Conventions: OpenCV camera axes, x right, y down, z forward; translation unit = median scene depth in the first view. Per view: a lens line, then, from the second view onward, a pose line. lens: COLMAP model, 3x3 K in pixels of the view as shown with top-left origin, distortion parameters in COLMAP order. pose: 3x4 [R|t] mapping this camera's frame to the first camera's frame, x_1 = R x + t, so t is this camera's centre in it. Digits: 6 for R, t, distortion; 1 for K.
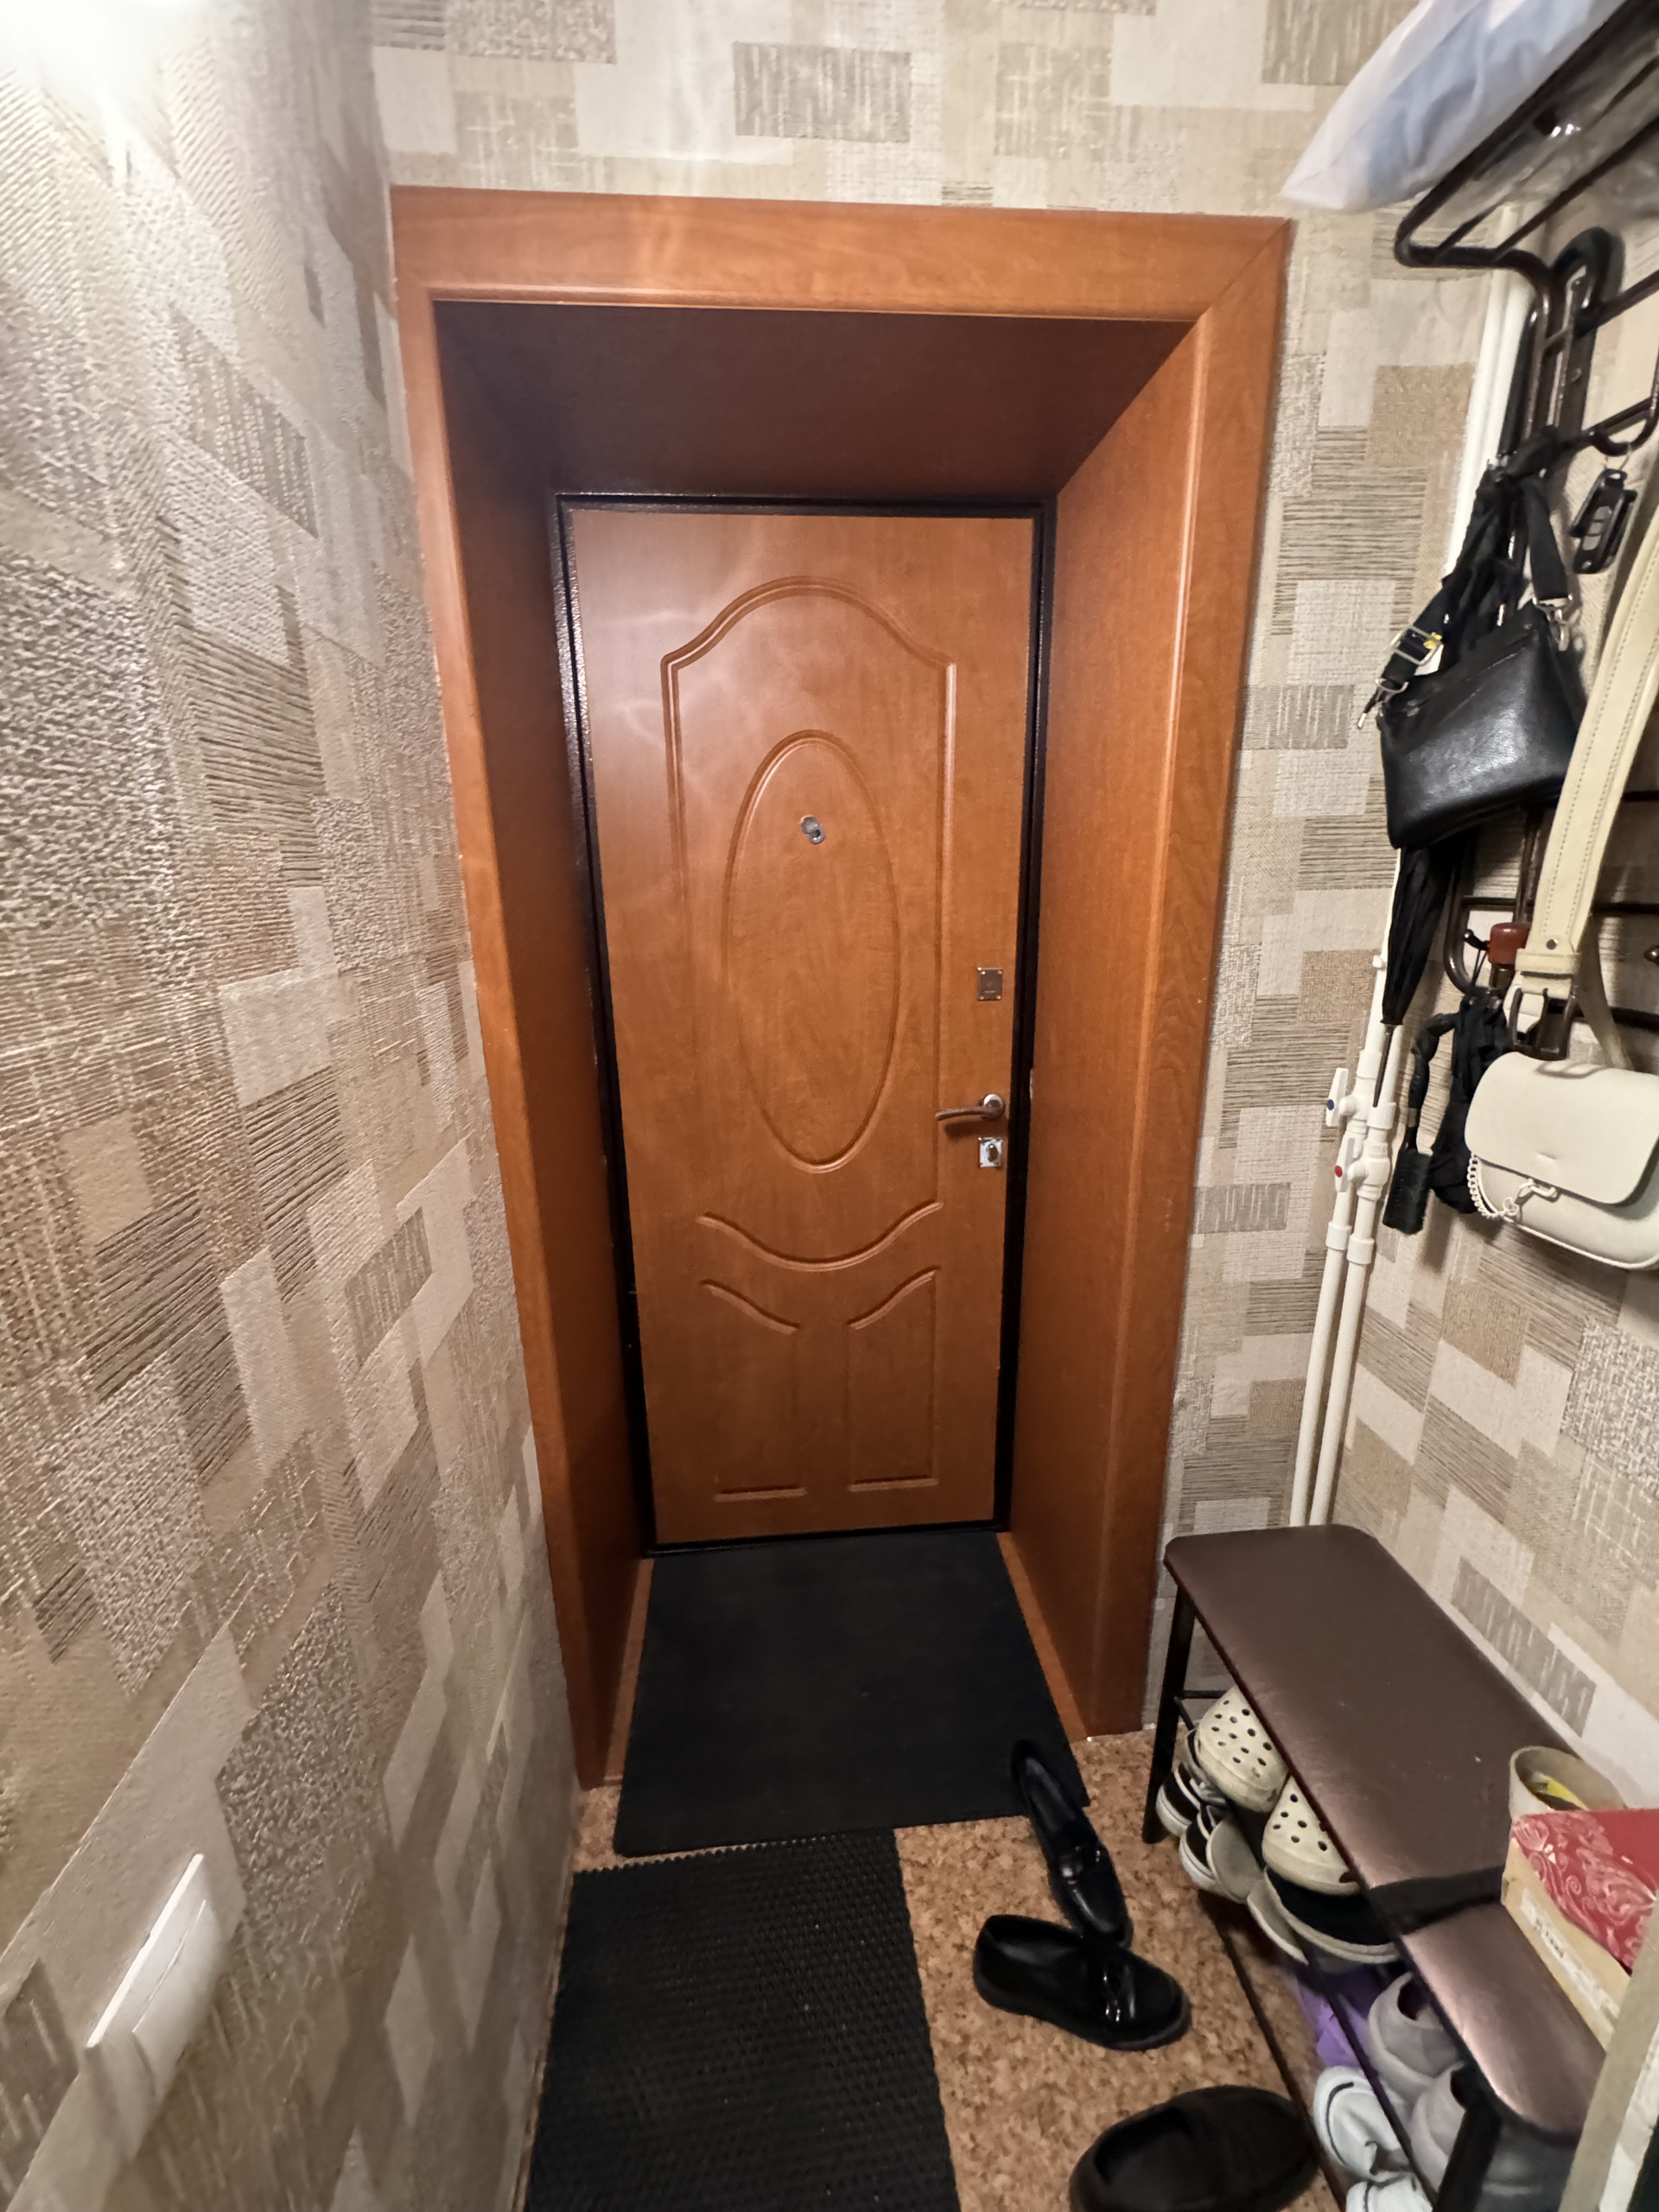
lens RADIAL K [[884.8, 0, 832.2], [0, 884.8, 1108.4], [0, 0, 1]] dist [-0.001478, -0.000040]
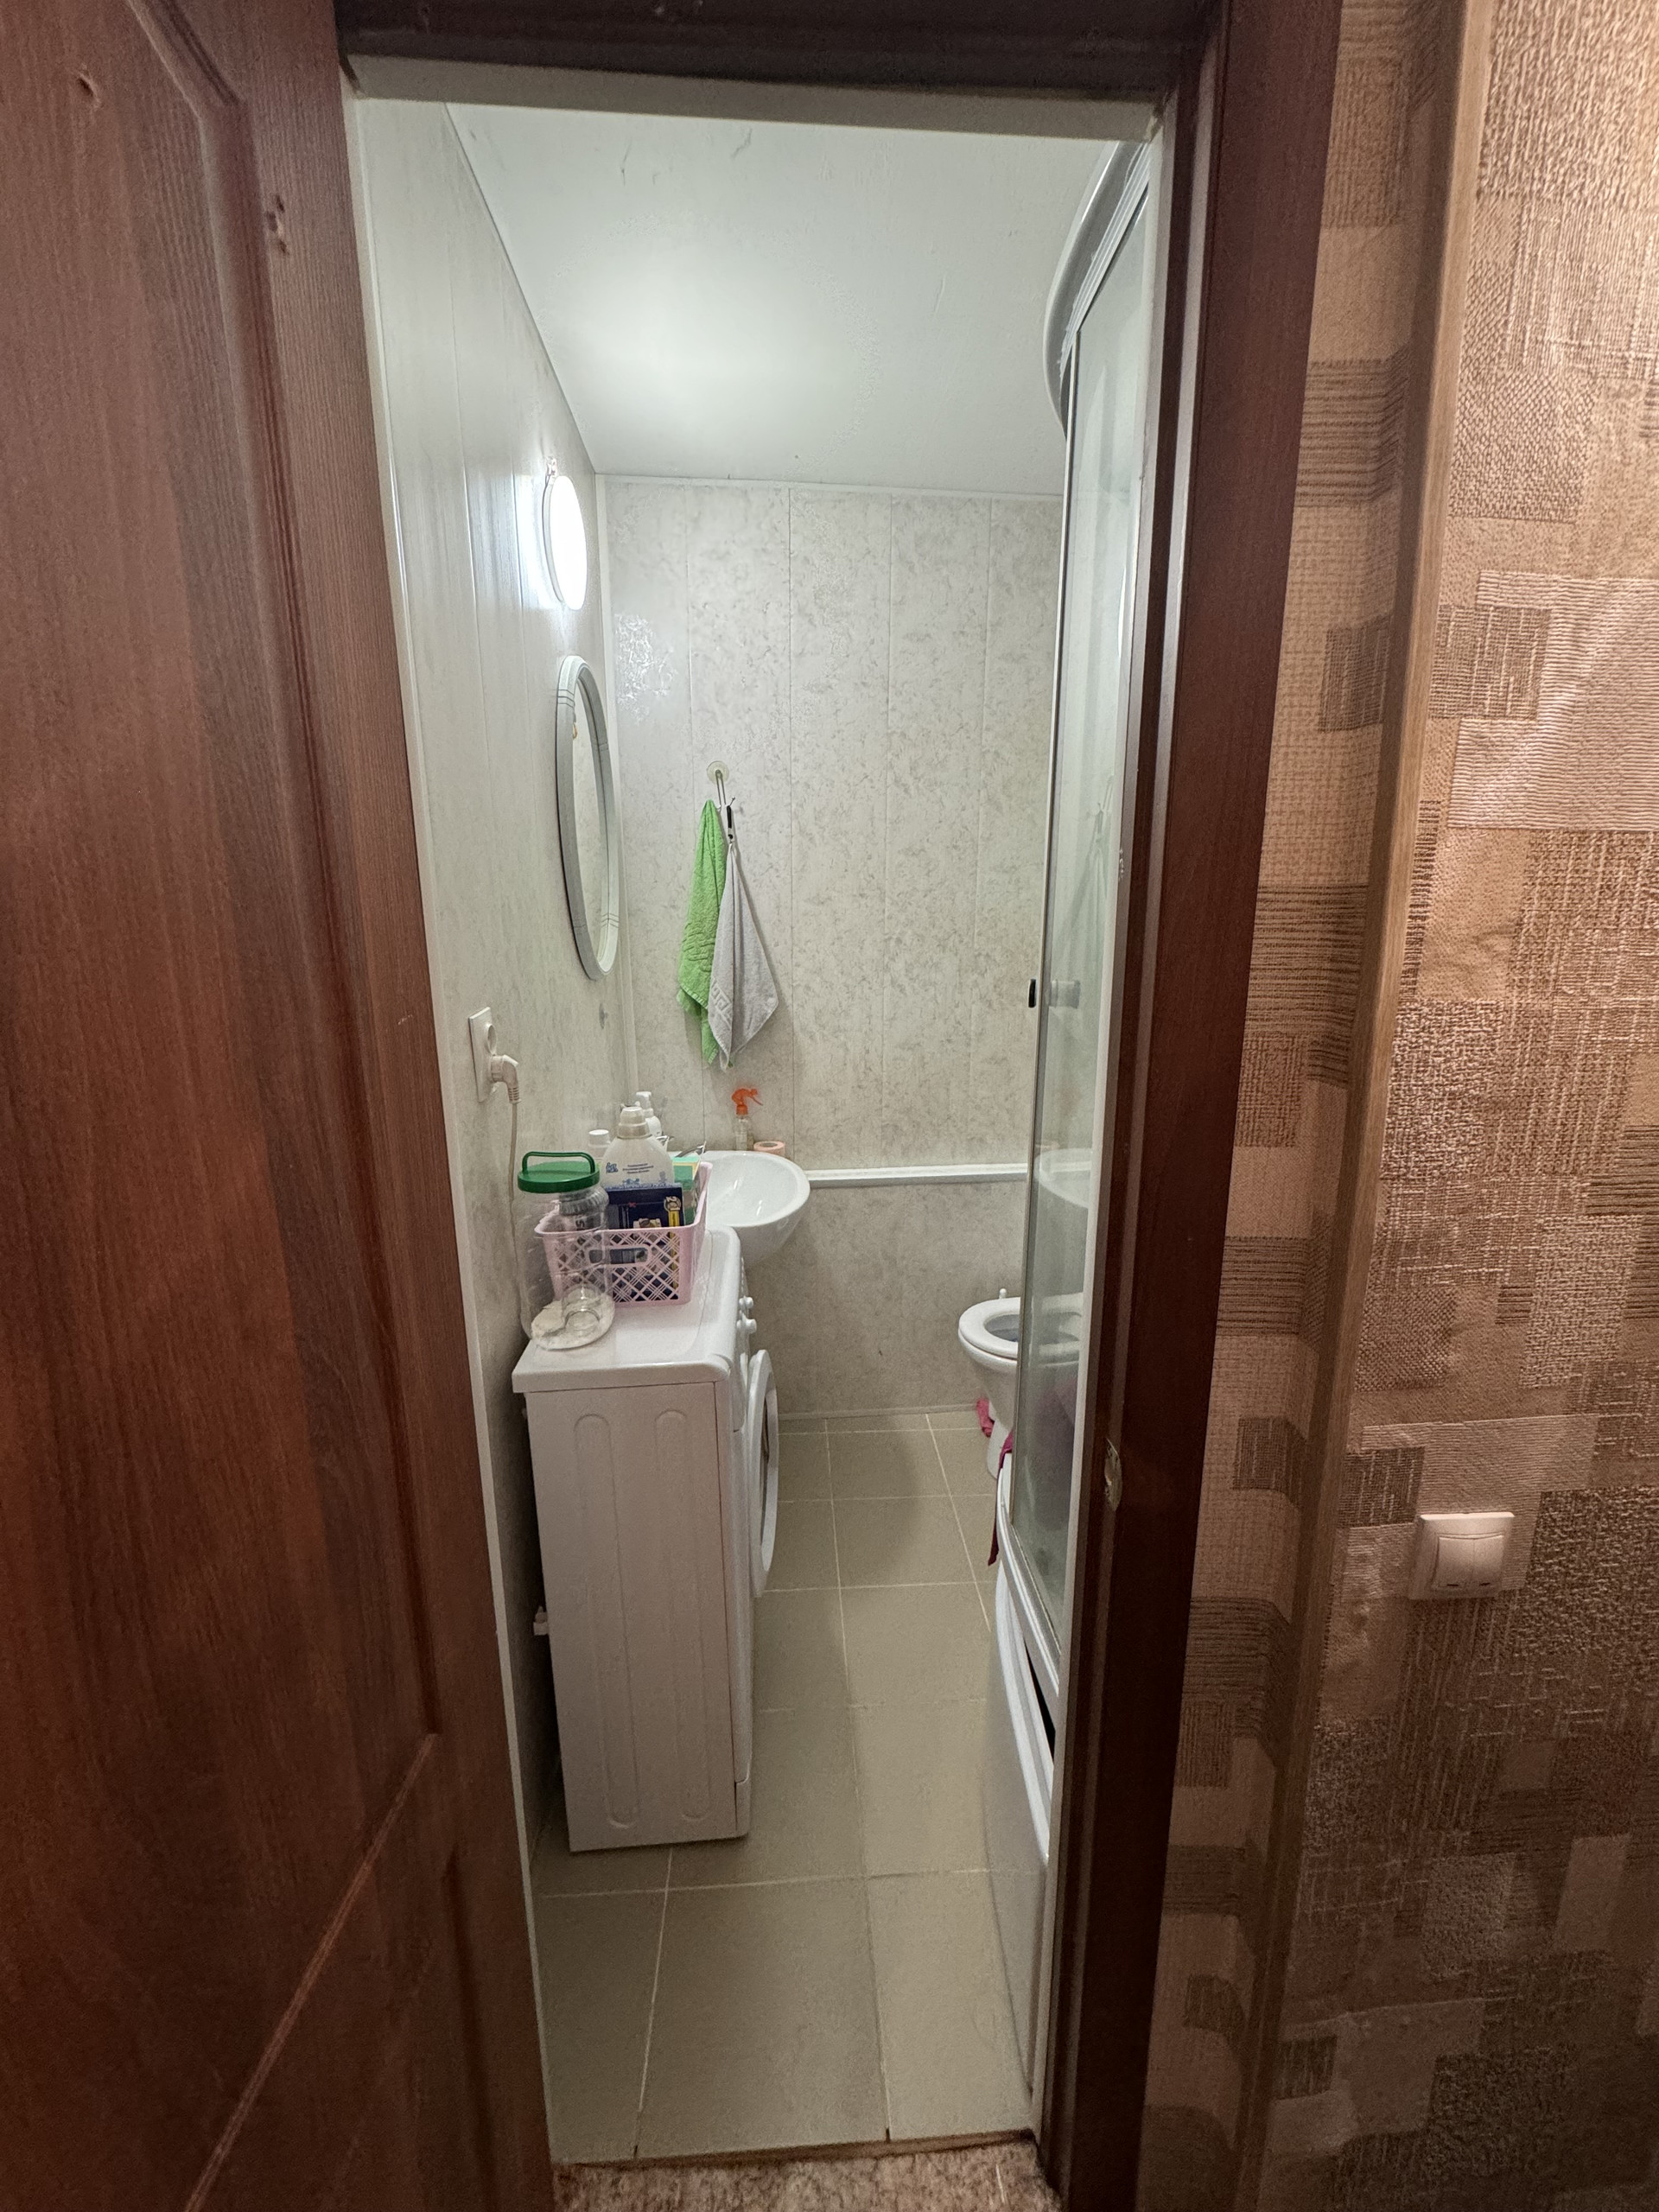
lens RADIAL K [[884.8, 0, 837.0], [0, 884.8, 1097.5], [0, 0, 1]] dist [-0.001478, -0.000040]
pose [[-0.011495, 0.219289, -0.975592, 0.356025], [-0.266974, 0.939566, 0.214337, 0.070065], [0.963635, 0.262922, 0.047744, -0.228989]]
